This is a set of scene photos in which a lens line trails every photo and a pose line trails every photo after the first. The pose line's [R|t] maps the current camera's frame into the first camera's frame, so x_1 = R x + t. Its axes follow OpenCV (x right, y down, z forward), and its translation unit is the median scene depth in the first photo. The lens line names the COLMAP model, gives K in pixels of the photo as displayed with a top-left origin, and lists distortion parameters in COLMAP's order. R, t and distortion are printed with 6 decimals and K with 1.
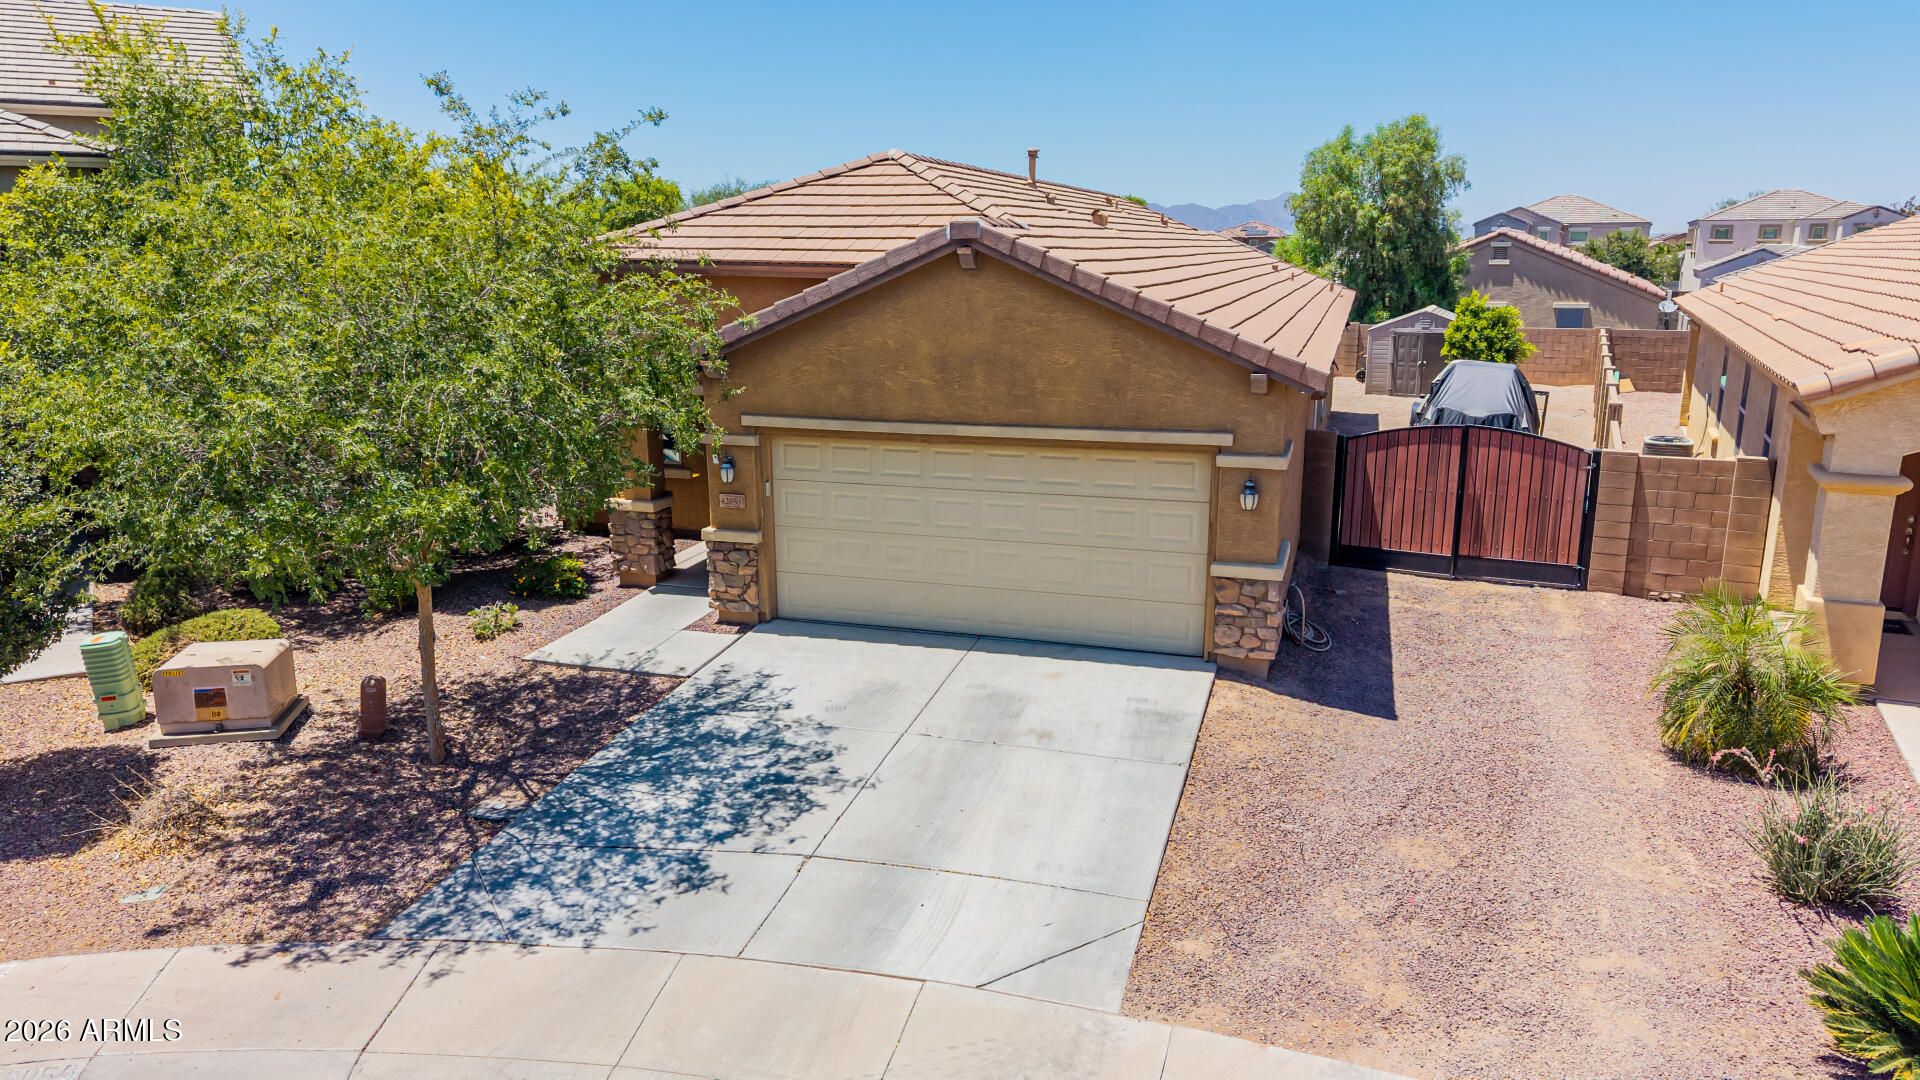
lens RADIAL K [[1285.2, 0, 947.9], [0, 1285.2, 538.5], [0, 0, 1]] dist [0.031882, -0.027564]
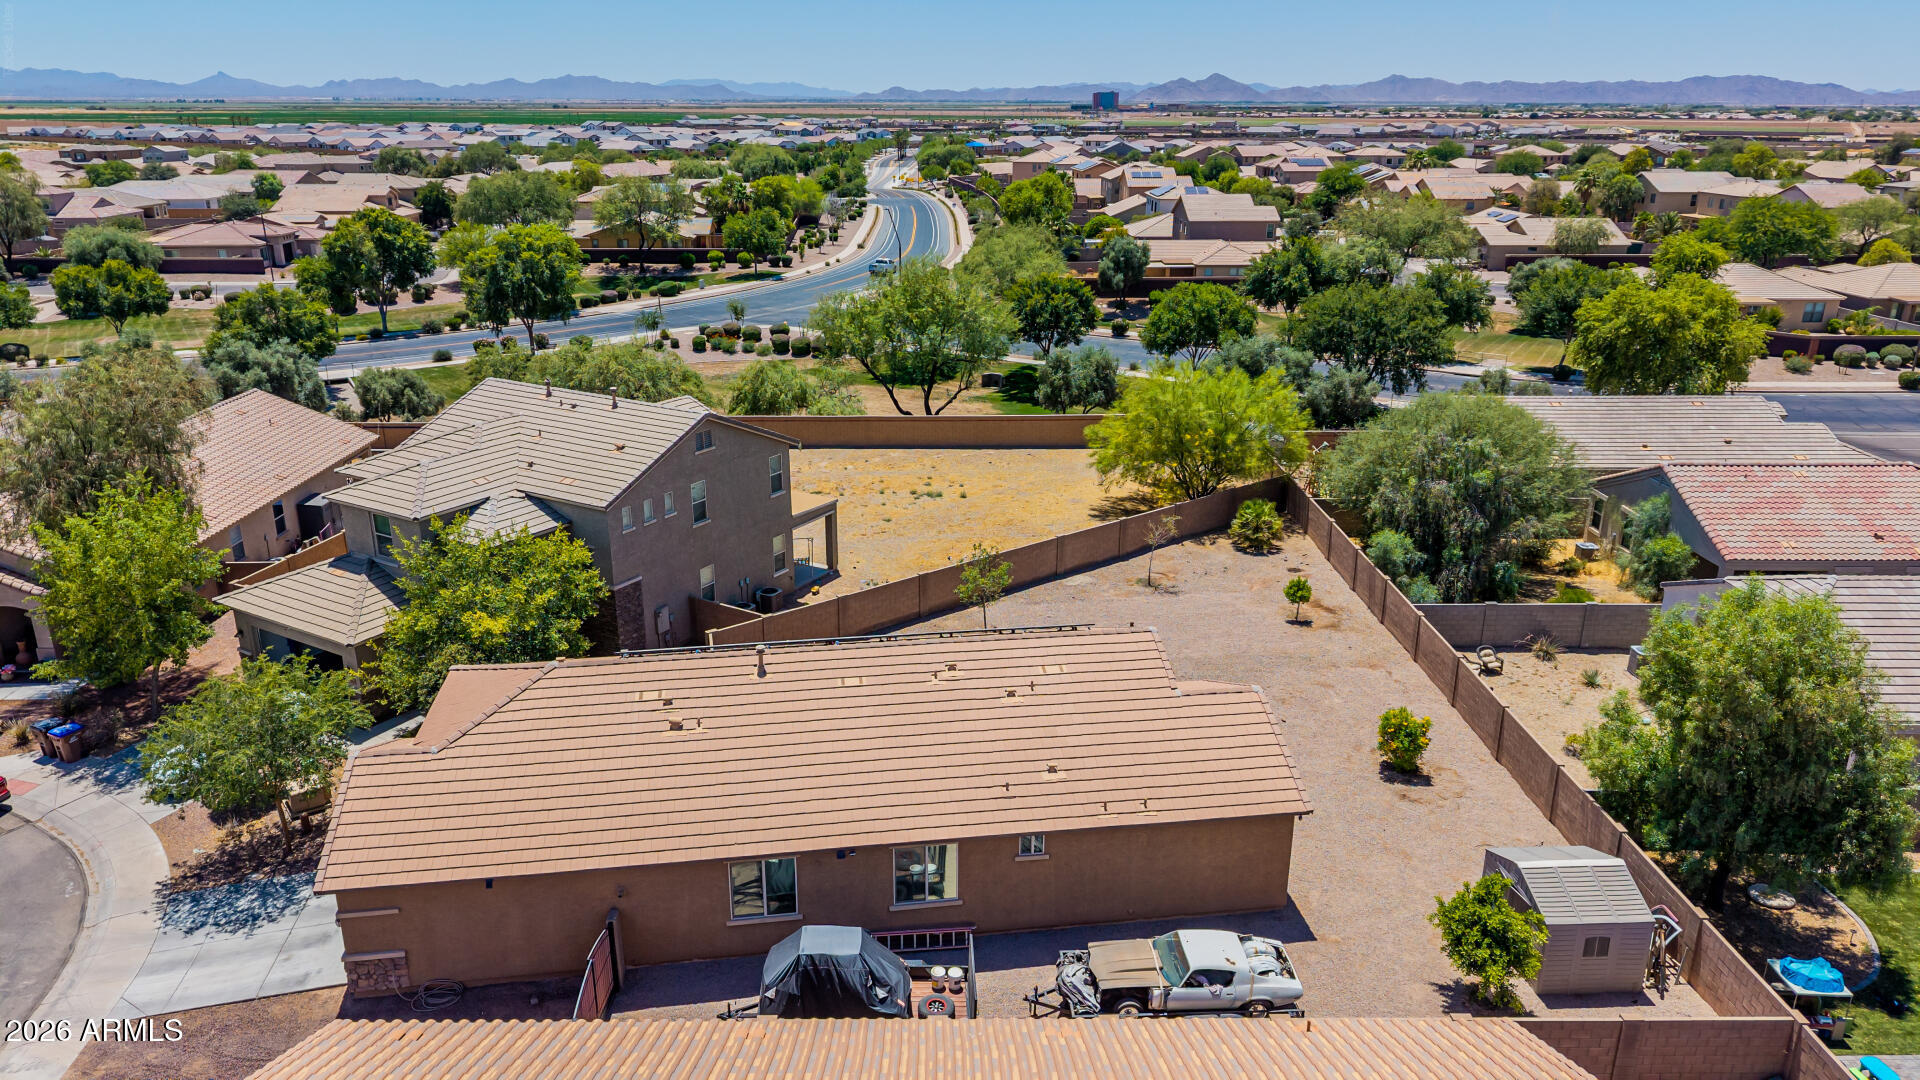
lens RADIAL K [[1275.2, 0, 949.6], [0, 1275.2, 543.2], [0, 0, 1]] dist [0.066357, -0.084772]
pose [[0.445735, 0.295907, -0.844843, 2.415637], [-0.203596, 0.952562, 0.226219, -1.388471], [0.871705, 0.071173, 0.484835, 0.785254]]
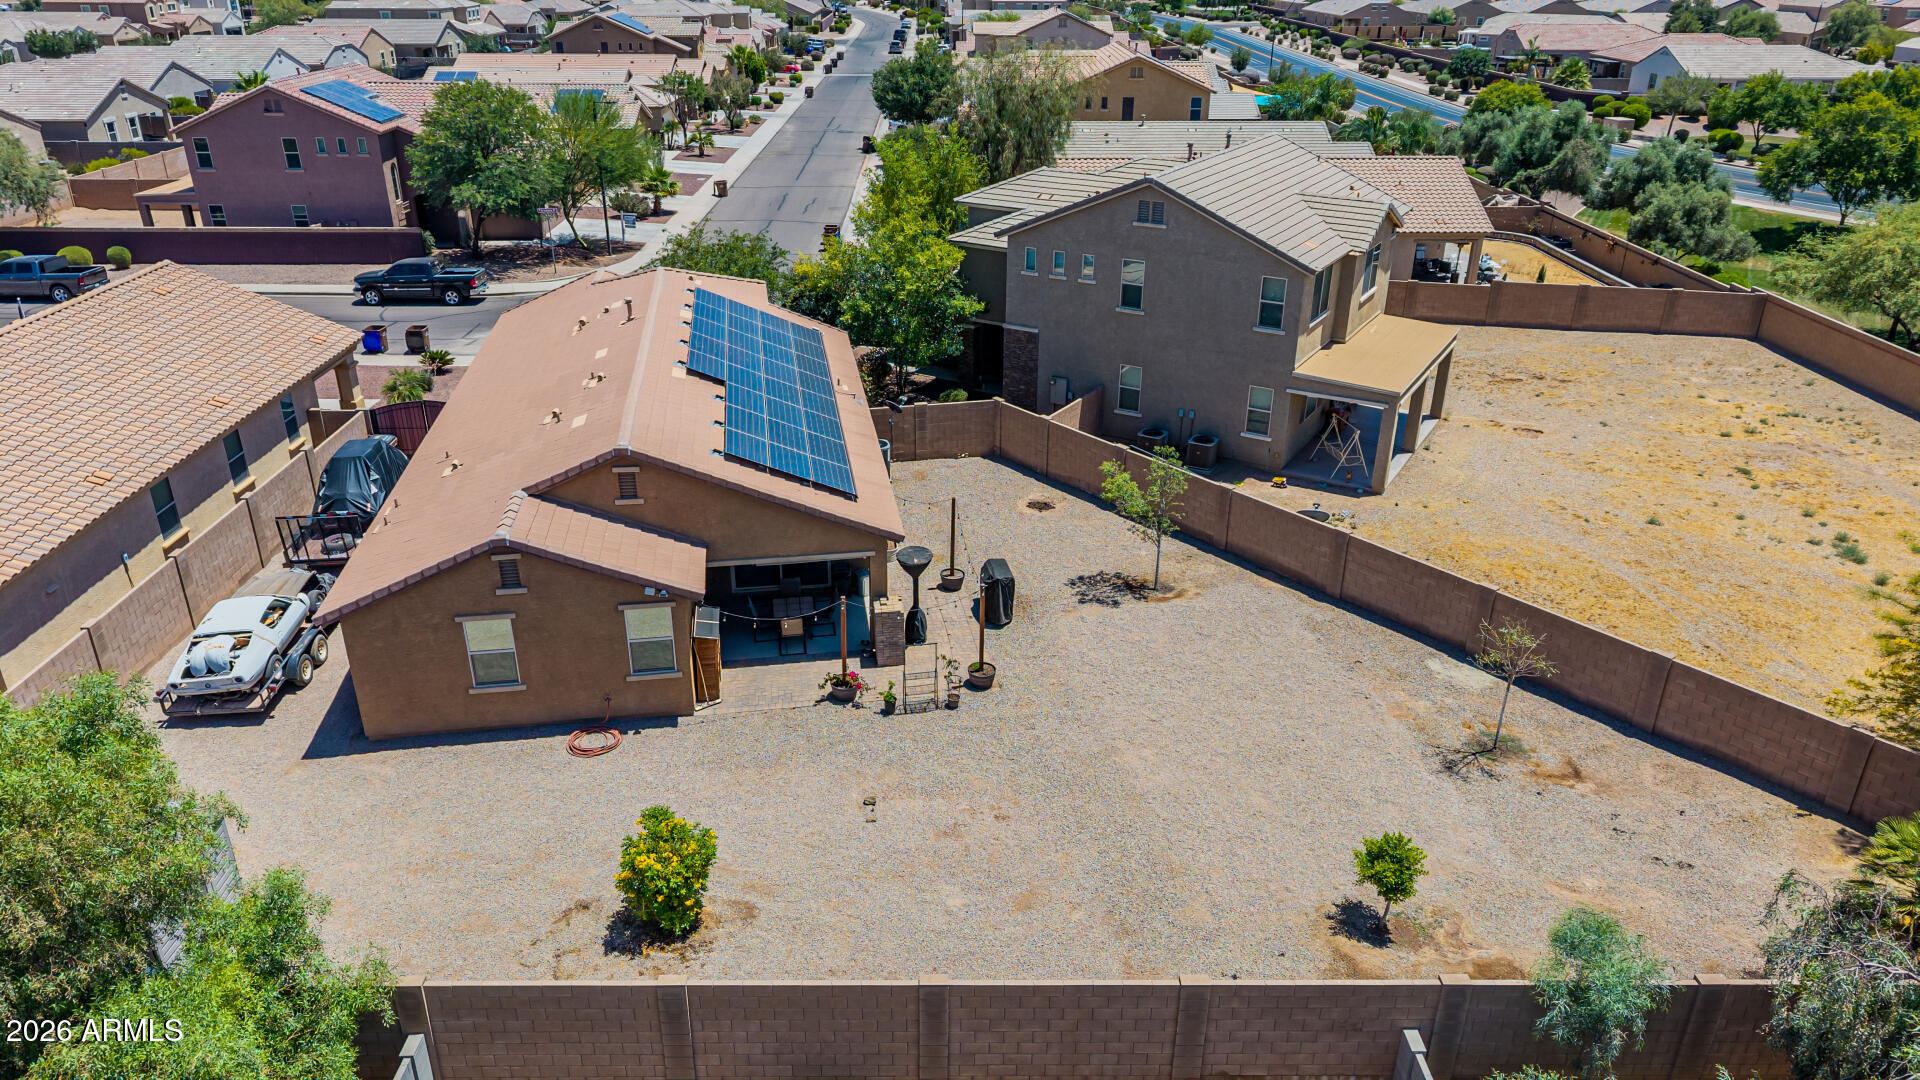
lens RADIAL K [[1275.2, 0, 949.6], [0, 1275.2, 543.2], [0, 0, 1]] dist [0.066357, -0.084772]
pose [[-0.894813, 0.192571, -0.402773, 0.722920], [-0.097470, 0.796152, 0.597195, -1.848194], [0.435671, 0.573636, -0.693637, 4.298562]]
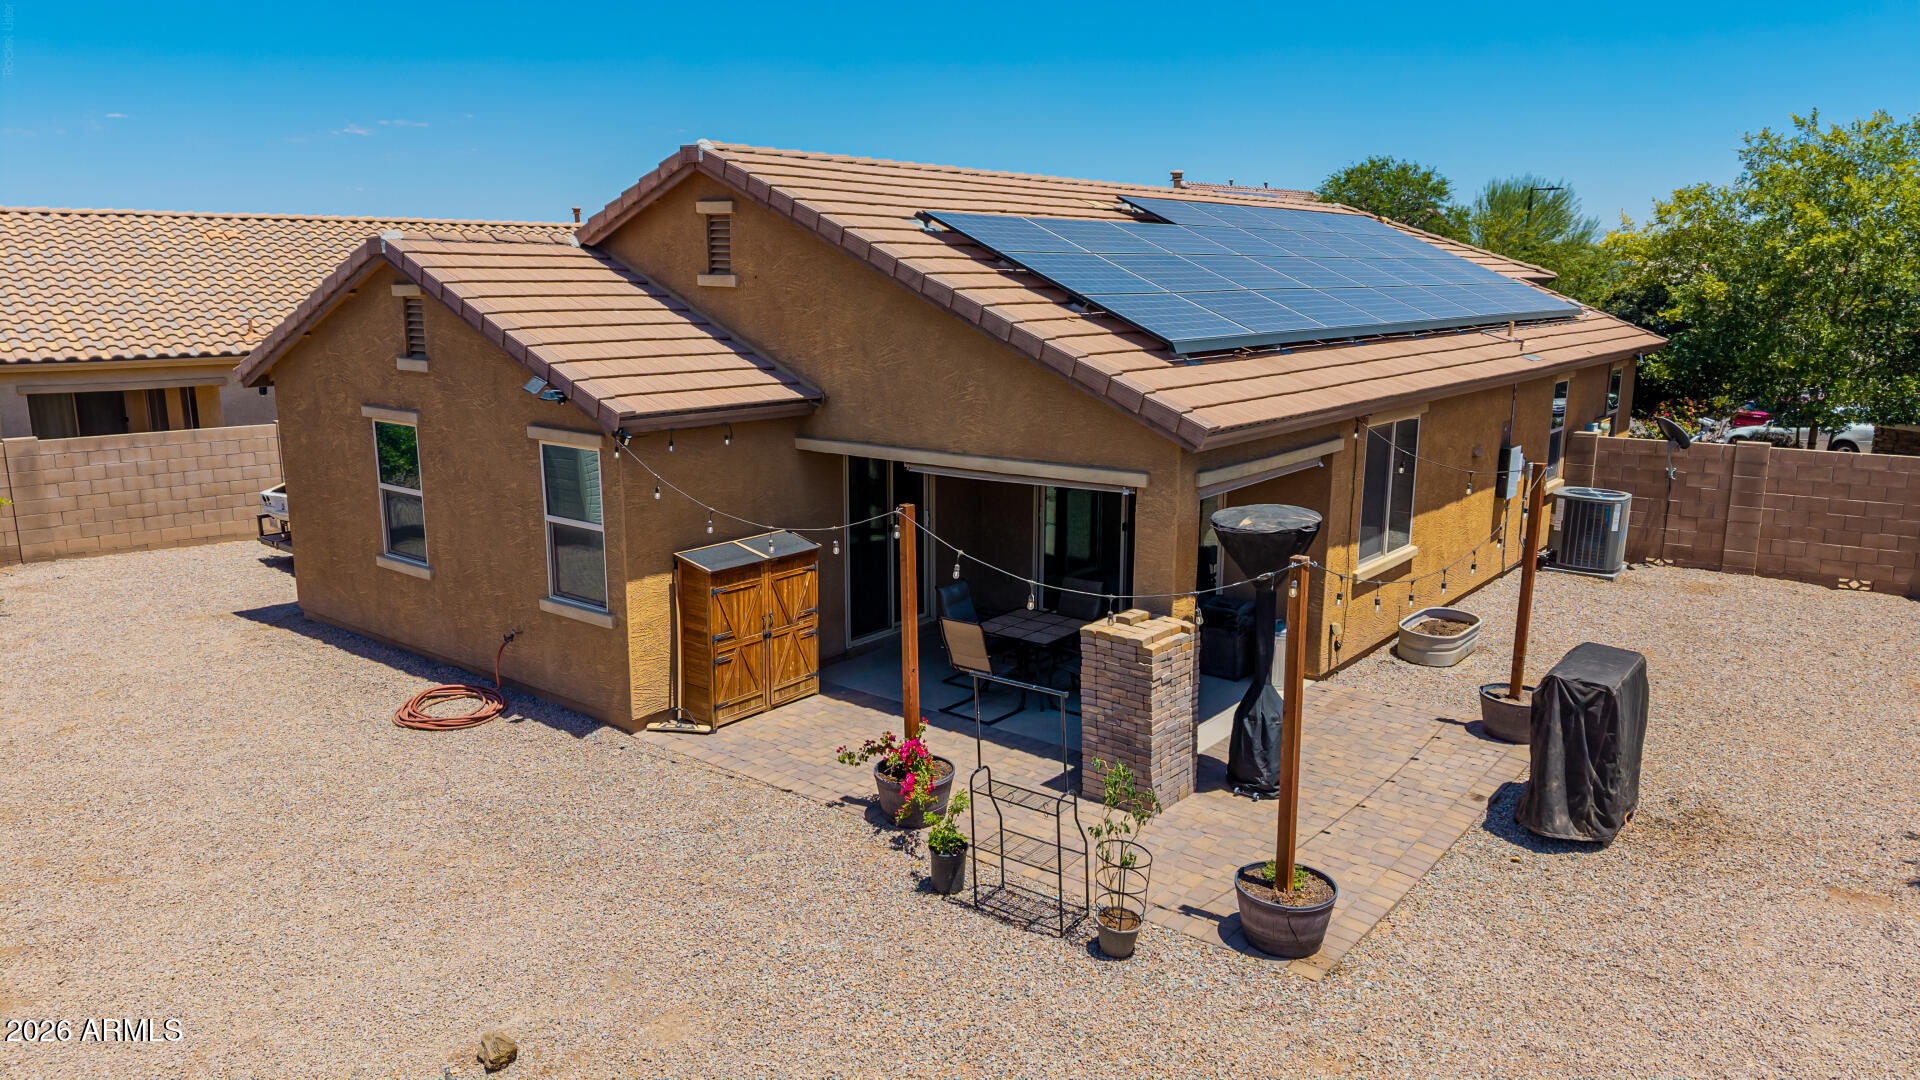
lens RADIAL K [[1285.2, 0, 947.9], [0, 1285.2, 538.5], [0, 0, 1]] dist [0.031882, -0.027564]
pose [[-0.930735, -0.070488, 0.358837, -0.242634], [0.085268, 0.912372, 0.400384, -0.783843], [-0.355614, 0.403249, -0.843166, 3.442486]]
